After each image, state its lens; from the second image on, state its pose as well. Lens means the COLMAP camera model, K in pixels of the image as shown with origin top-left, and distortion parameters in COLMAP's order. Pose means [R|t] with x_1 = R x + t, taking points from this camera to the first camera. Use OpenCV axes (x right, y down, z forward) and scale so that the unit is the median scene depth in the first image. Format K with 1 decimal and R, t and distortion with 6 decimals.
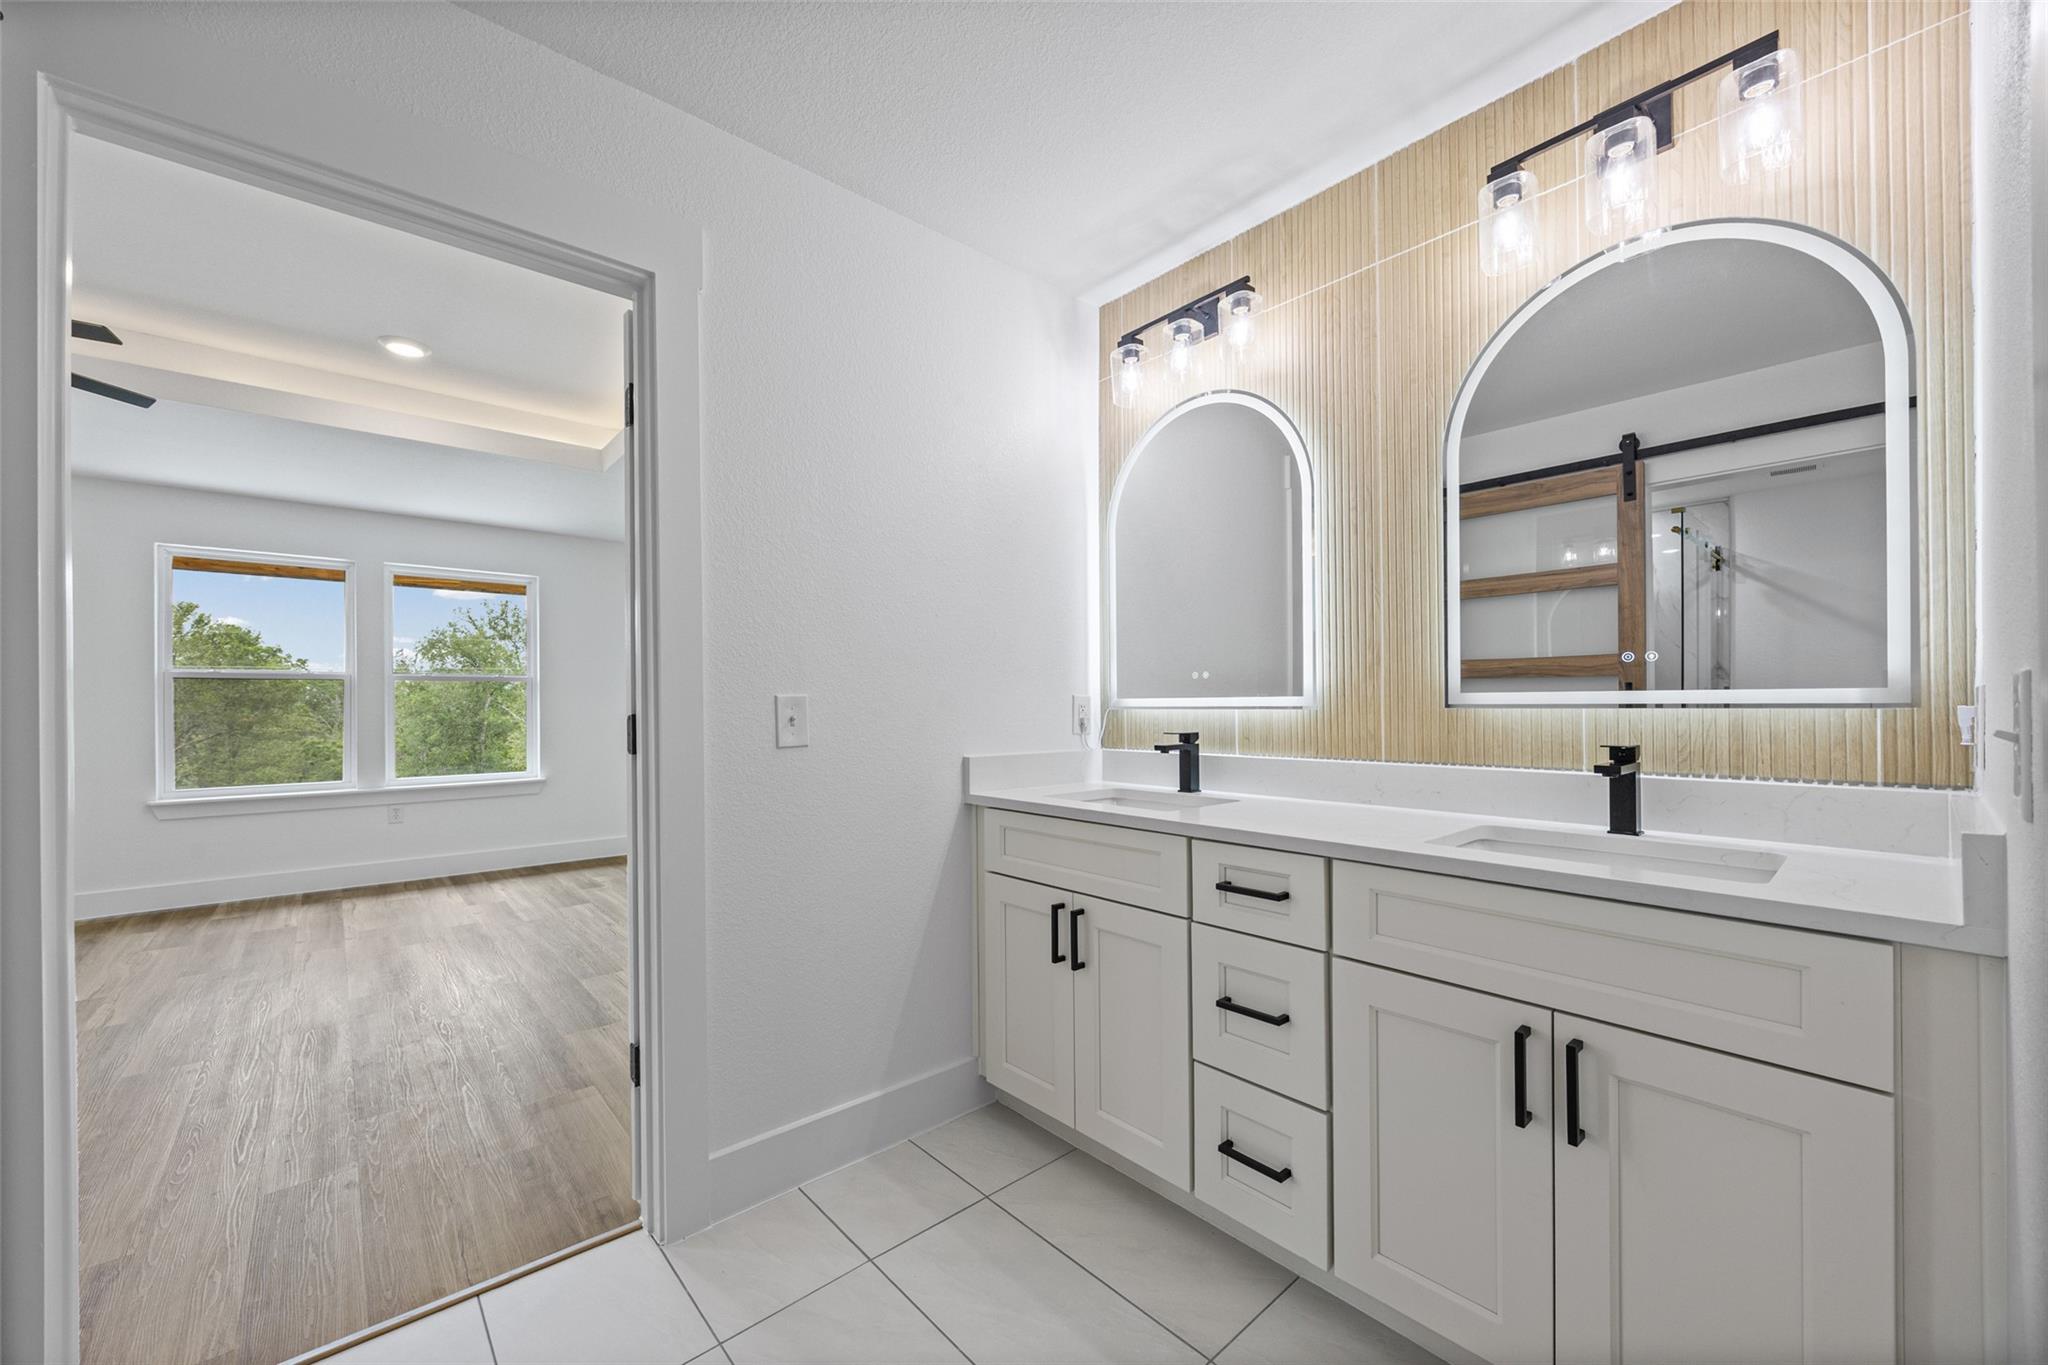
lens RADIAL K [[786.5, 0, 1029.1], [0, 786.5, 709.8], [0, 0, 1]] dist [-0.000842, -0.000437]
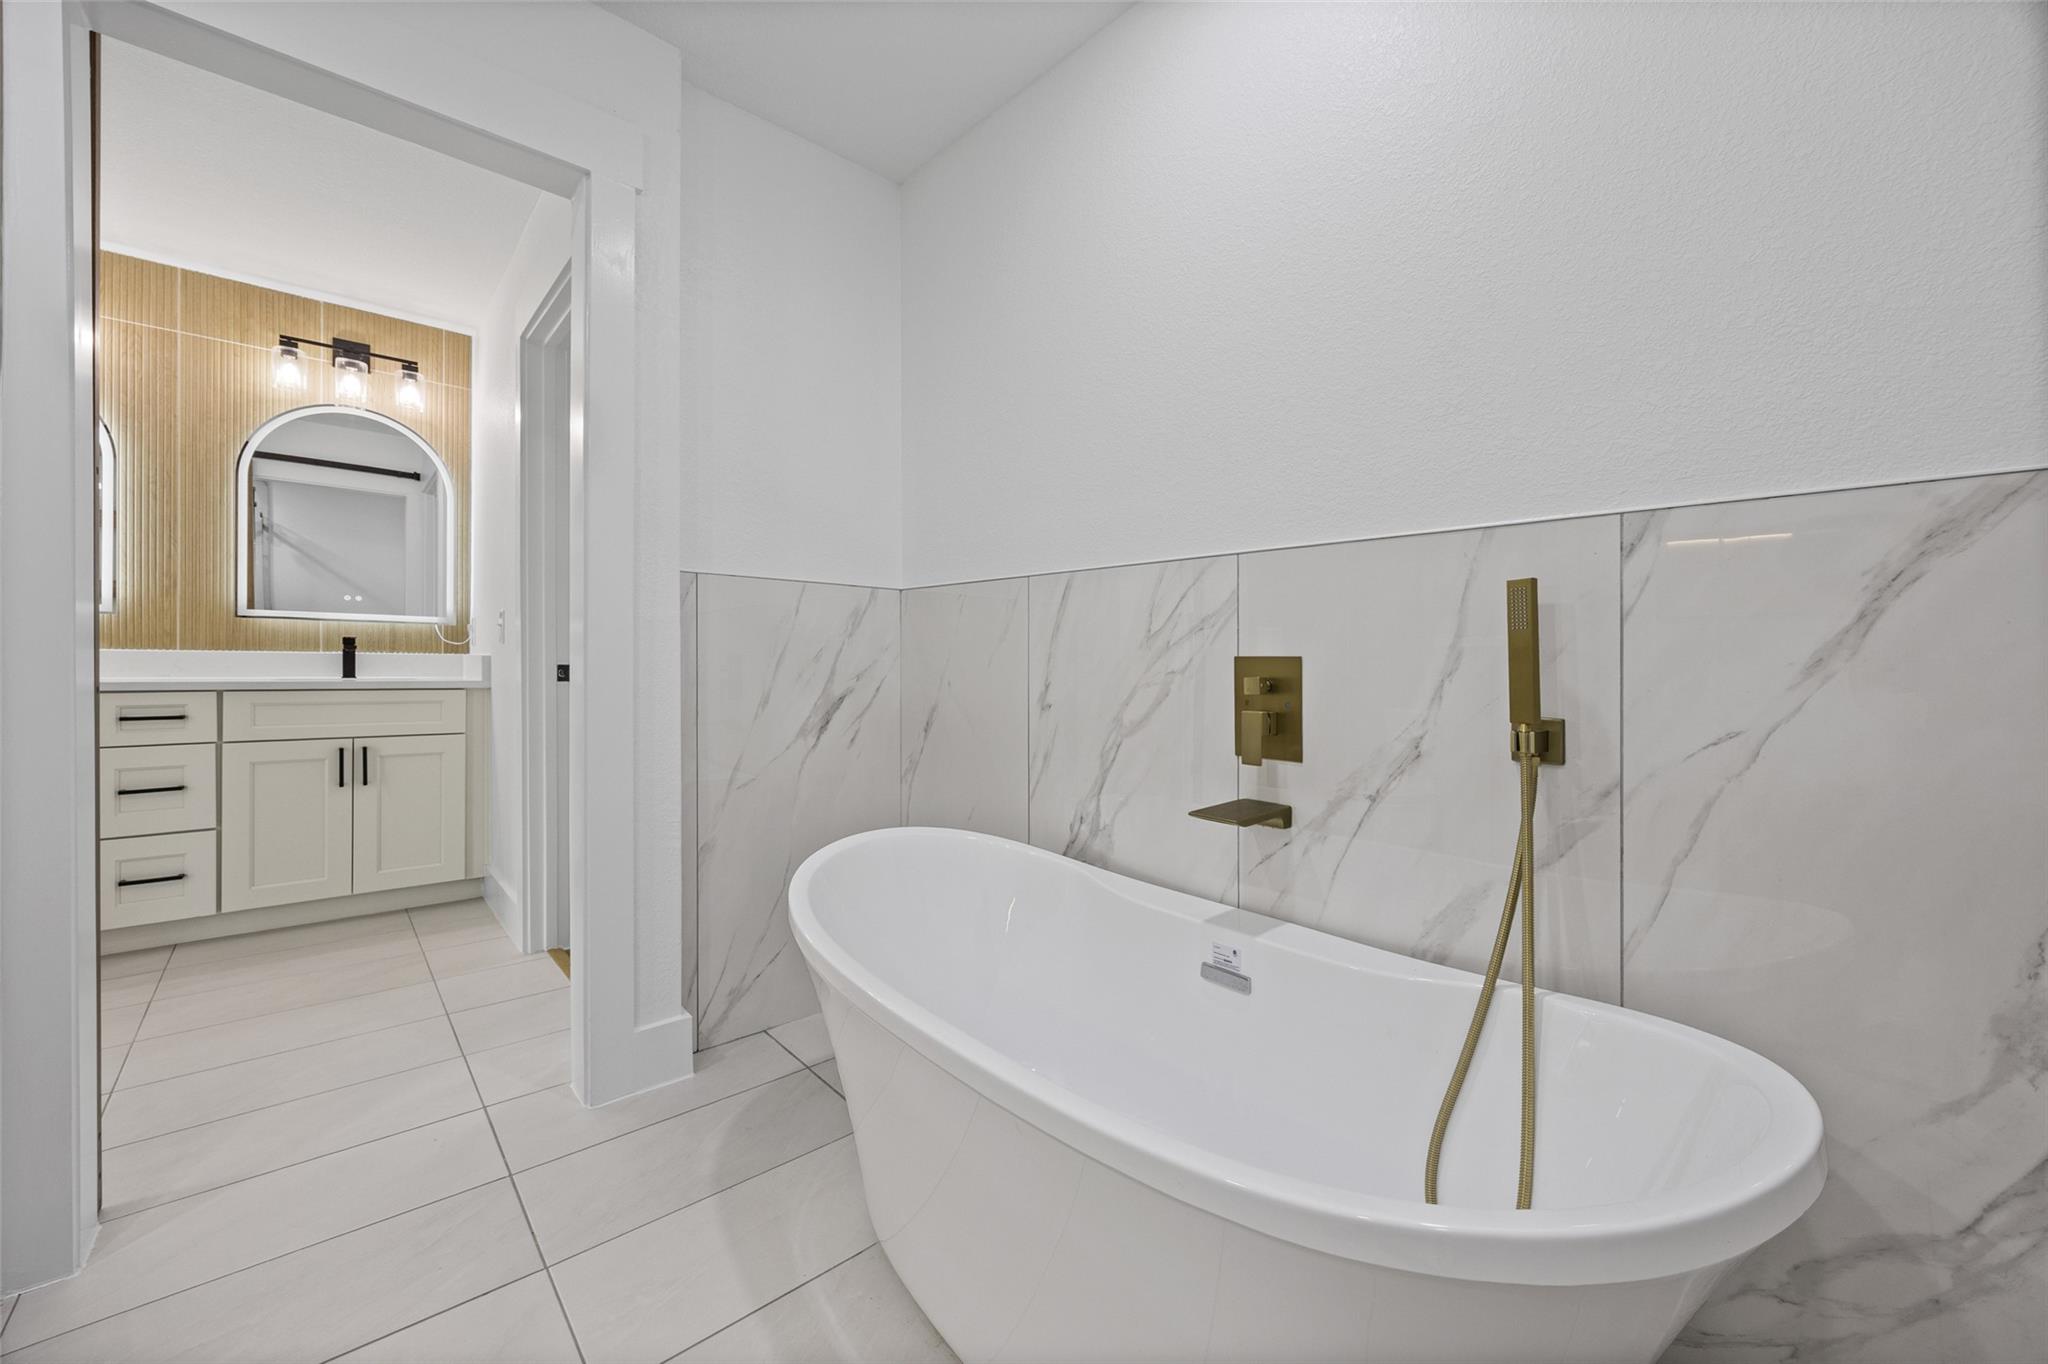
lens RADIAL K [[786.5, 0, 1012.6], [0, 786.5, 665.7], [0, 0, 1]] dist [-0.000842, -0.000437]
pose [[0.001726, -0.002865, 0.999994, -1.424001], [-0.004809, 0.999984, 0.002874, 0.109075], [-0.999987, -0.004814, 0.001712, -0.850840]]
